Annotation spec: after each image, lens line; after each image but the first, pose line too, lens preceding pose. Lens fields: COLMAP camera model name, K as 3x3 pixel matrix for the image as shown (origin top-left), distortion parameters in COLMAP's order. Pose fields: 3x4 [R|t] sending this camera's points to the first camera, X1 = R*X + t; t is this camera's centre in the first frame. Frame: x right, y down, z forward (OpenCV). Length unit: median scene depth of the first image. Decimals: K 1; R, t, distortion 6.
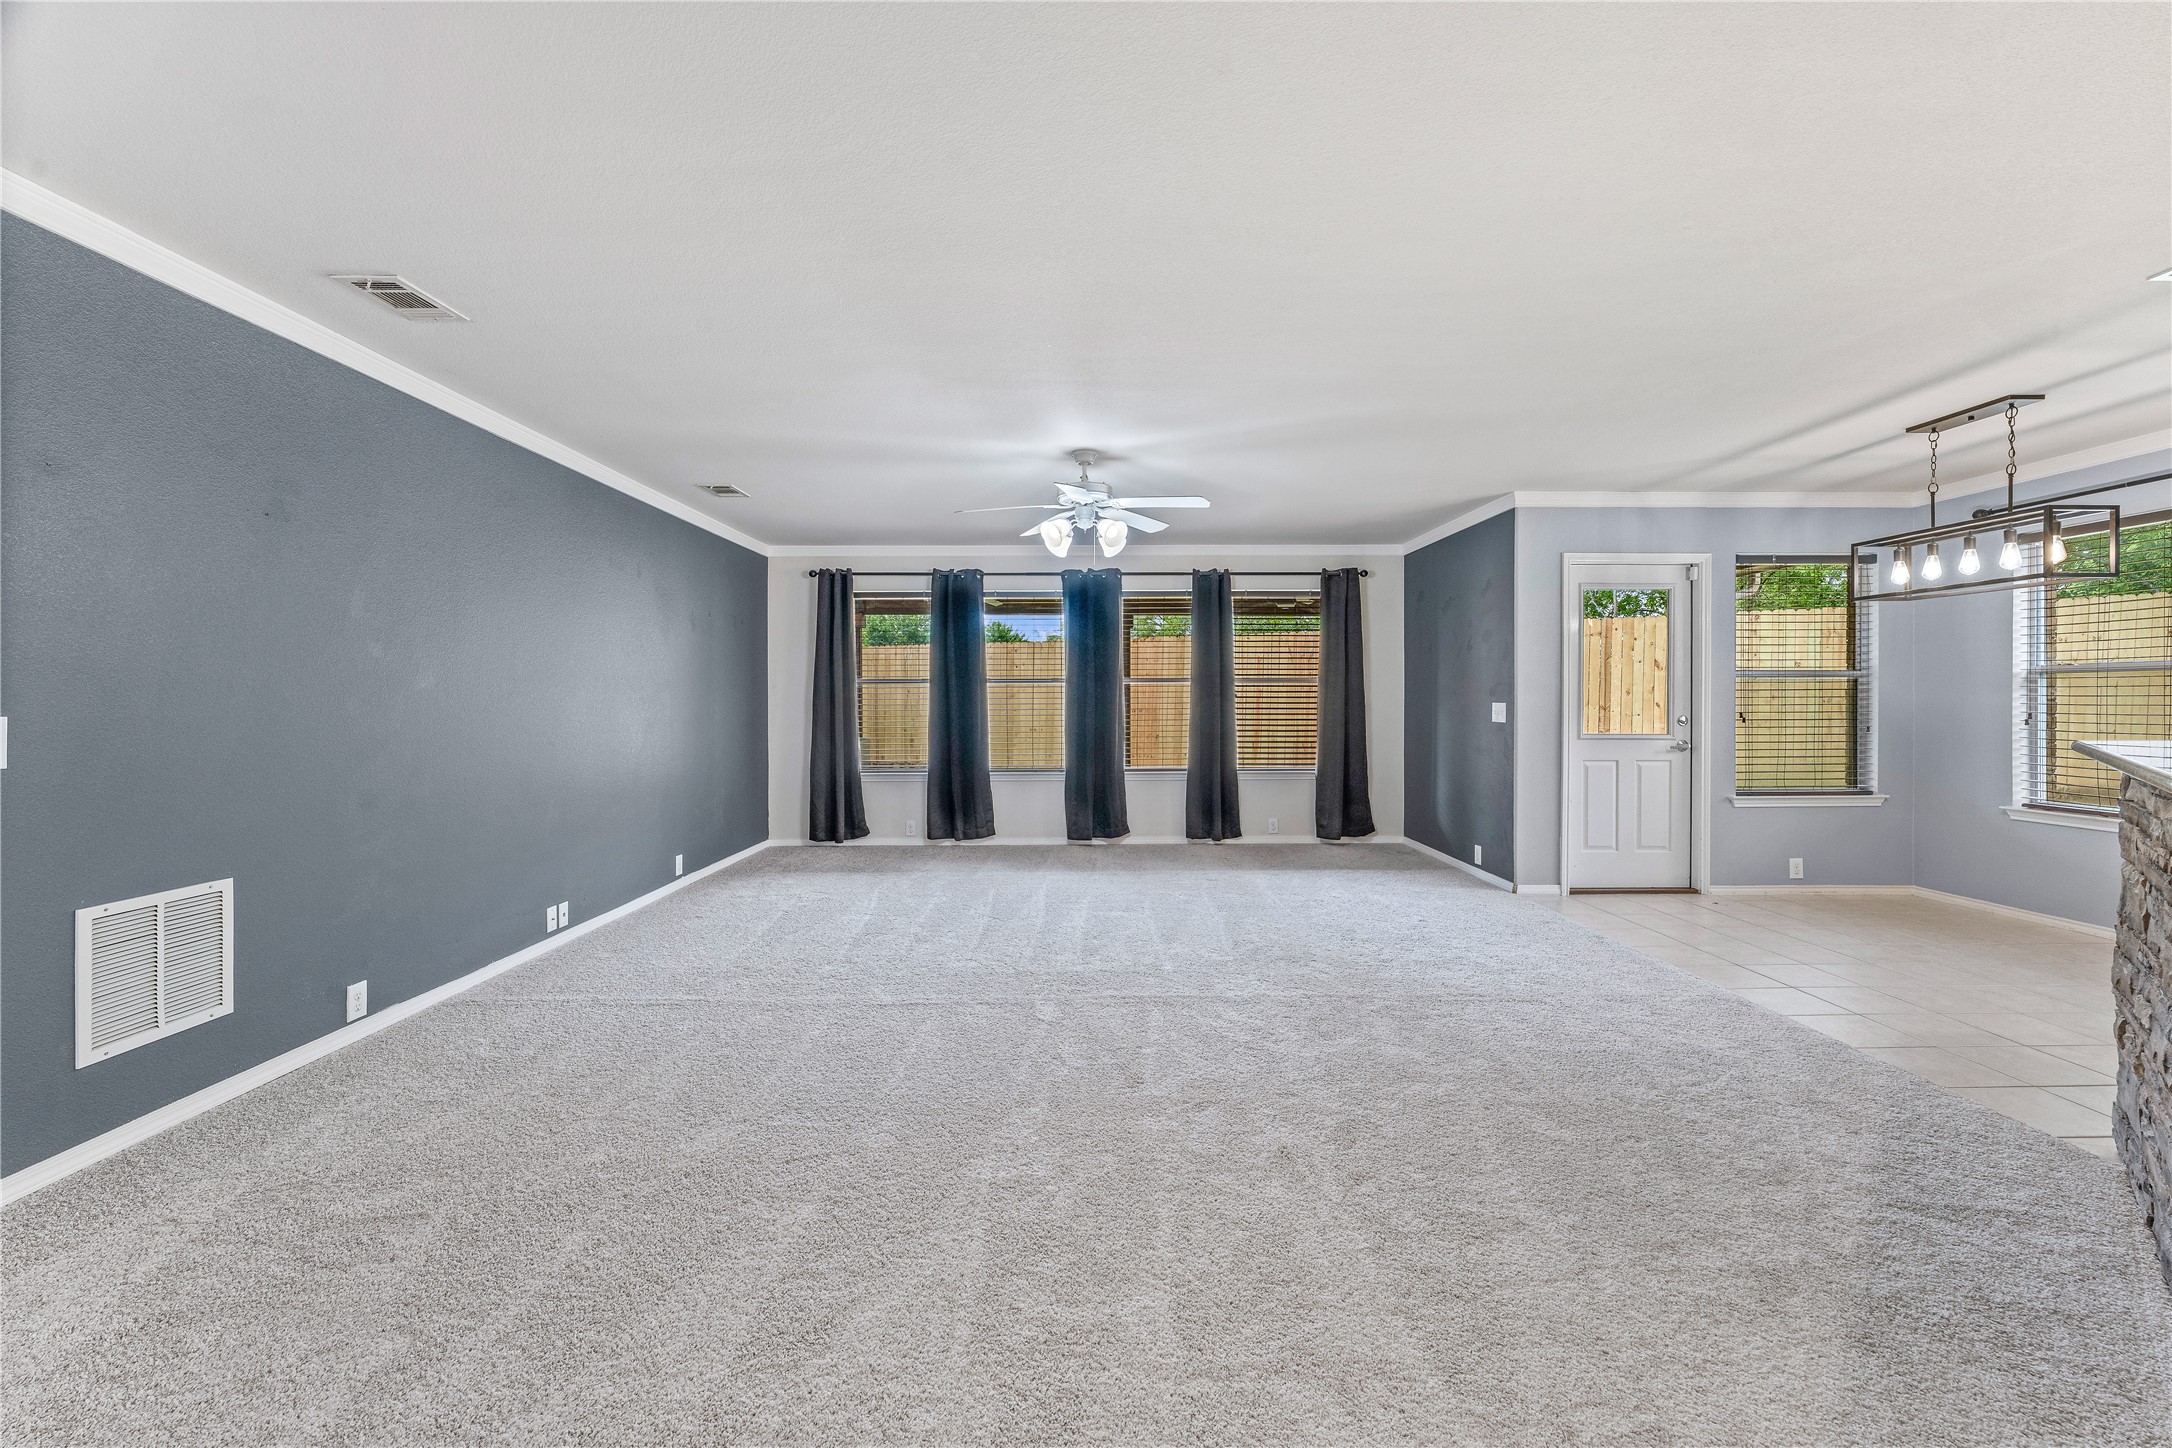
lens RADIAL K [[879.6, 0, 1082.0], [0, 879.6, 701.5], [0, 0, 1]] dist [-0.000666, -0.000020]
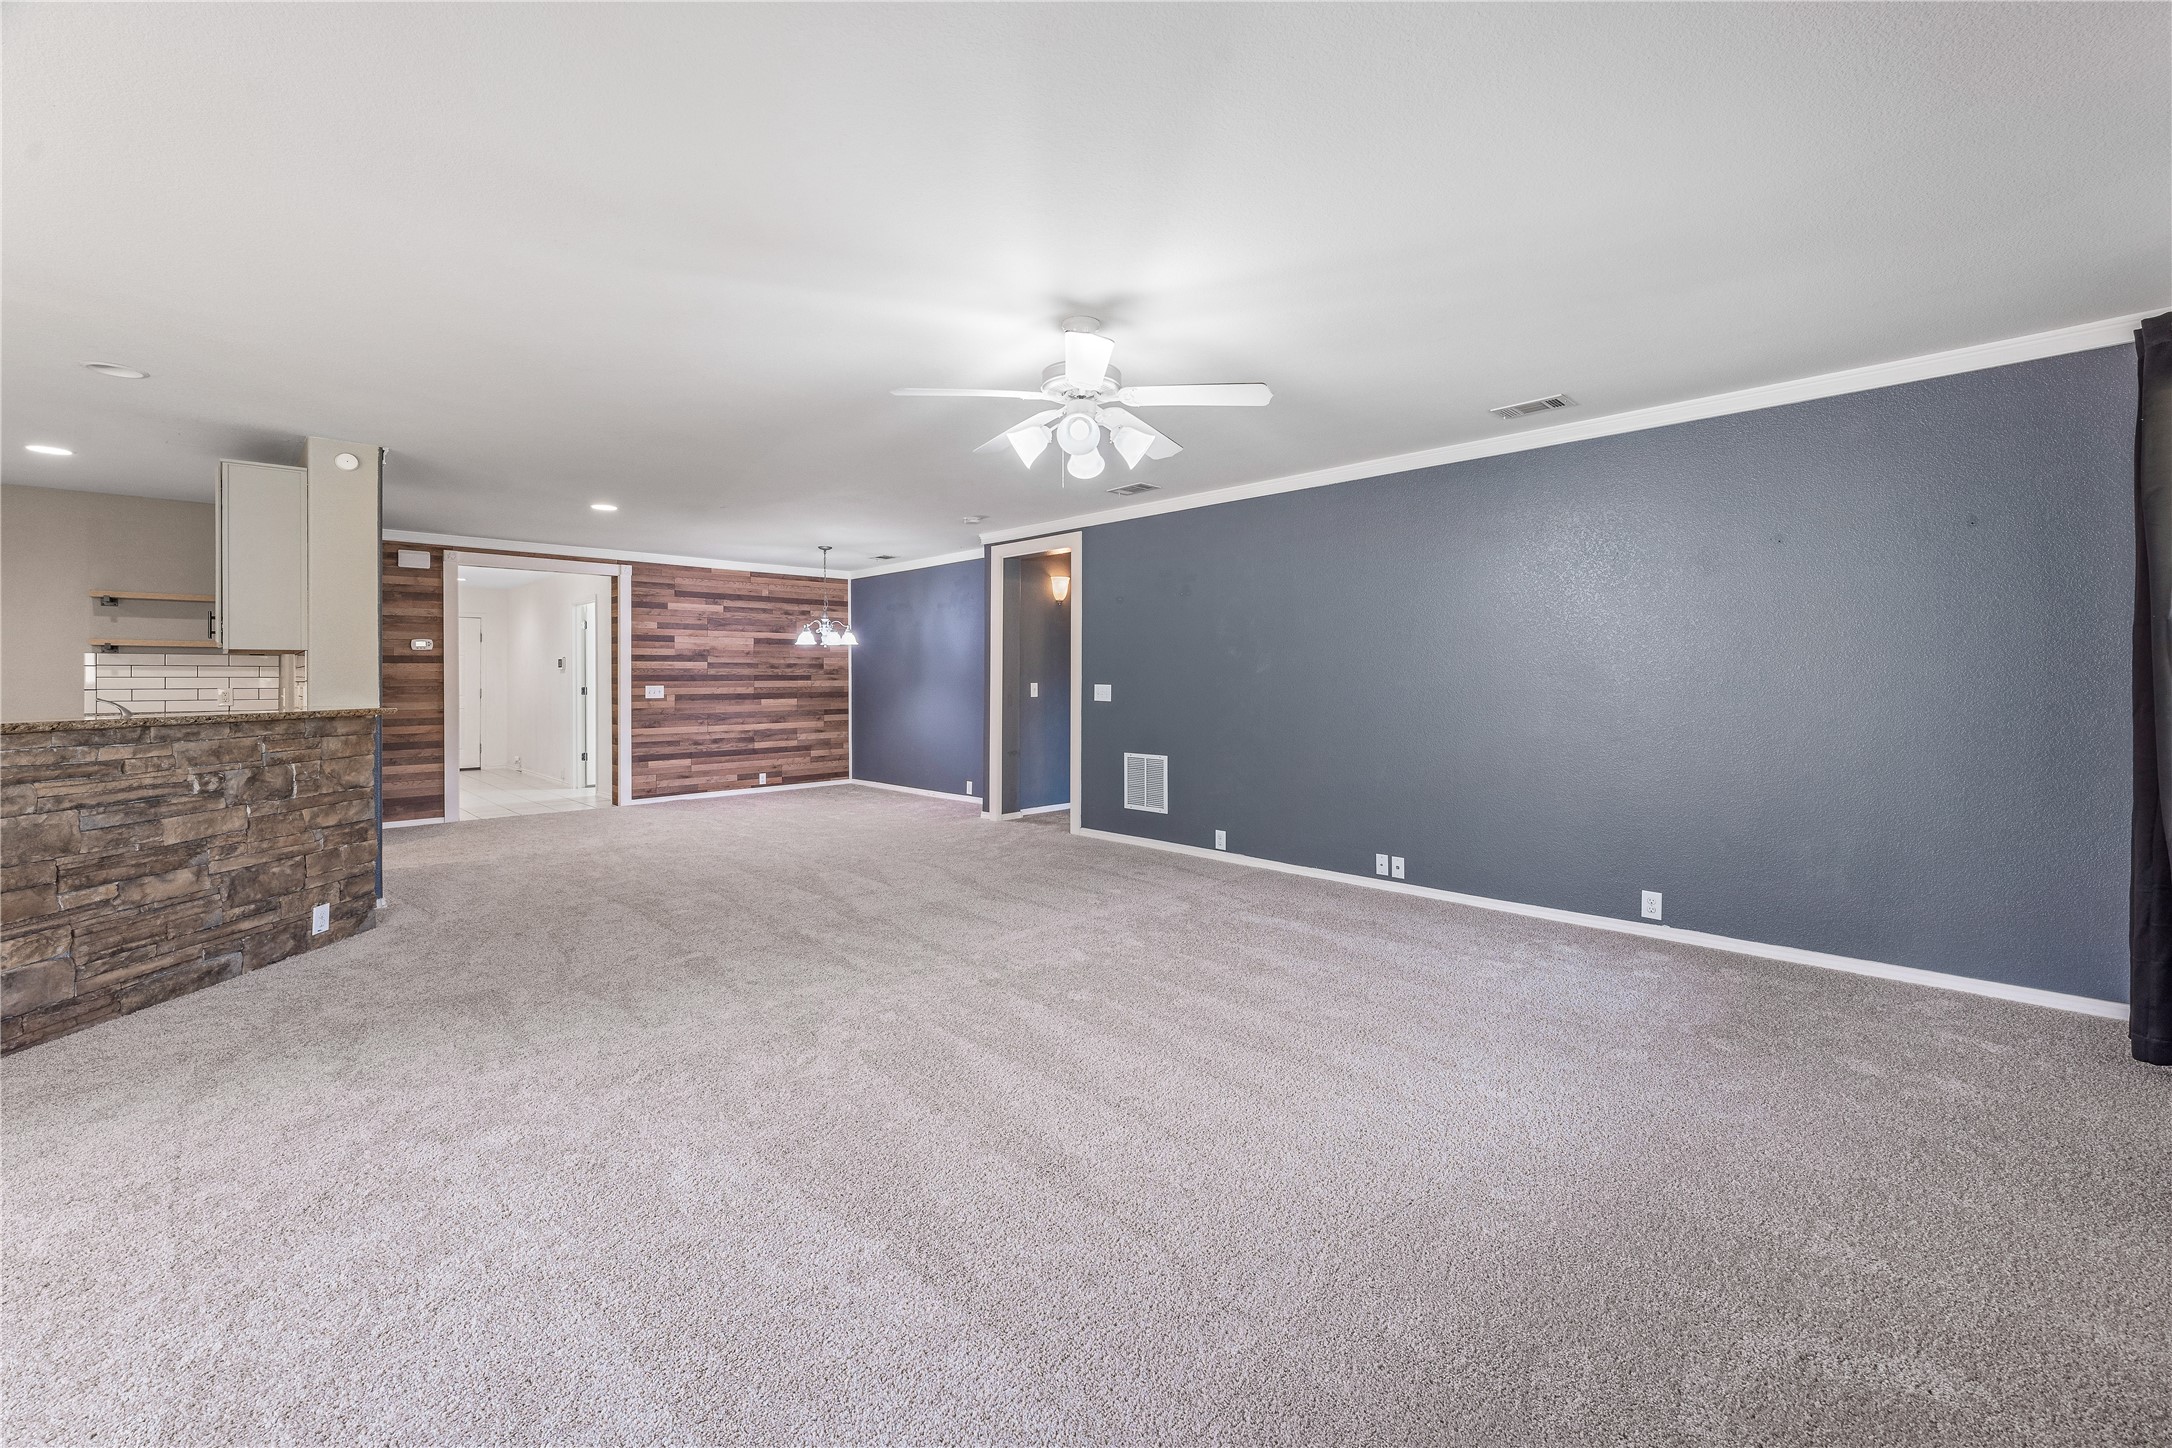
lens RADIAL K [[879.6, 0, 1082.0], [0, 879.6, 701.5], [0, 0, 1]] dist [-0.000666, -0.000020]
pose [[-0.713209, 0.004035, -0.700940, 0.314517], [-0.011543, 0.999780, 0.017500, 0.007225], [0.700857, 0.020572, -0.713005, 0.953381]]
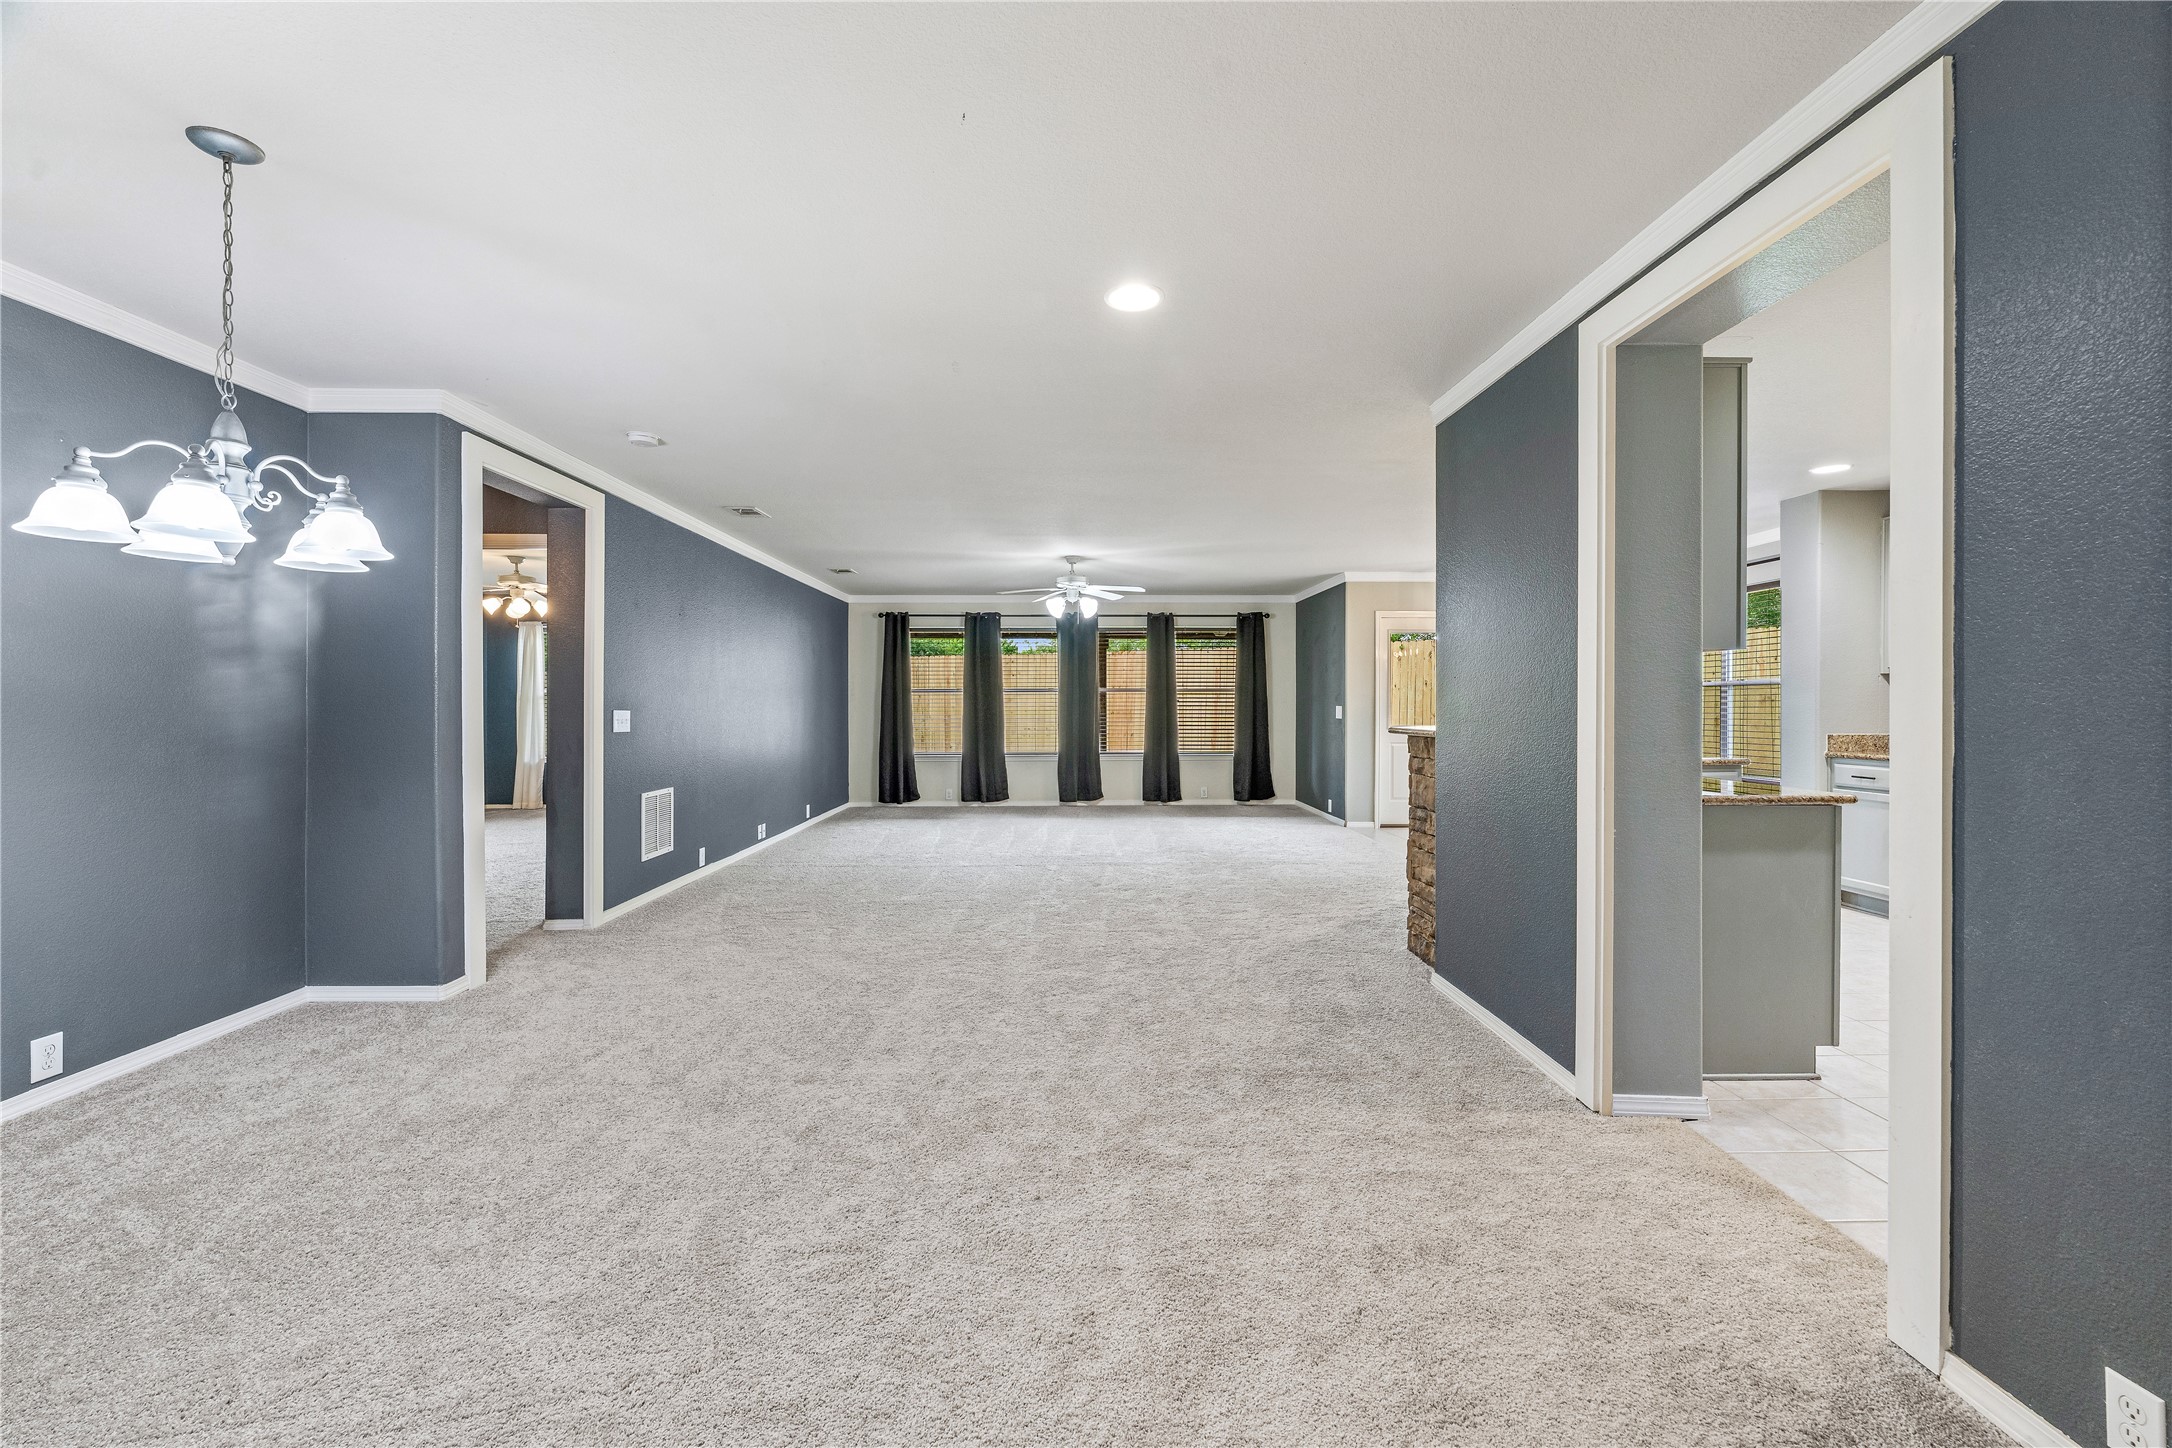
lens RADIAL K [[879.6, 0, 1082.0], [0, 879.6, 701.5], [0, 0, 1]] dist [-0.000666, -0.000020]
pose [[0.999864, 0.000985, 0.016467, -0.003957], [-0.000903, 0.999987, -0.005011, 0.001226], [-0.016472, 0.004995, 0.999852, -0.438395]]
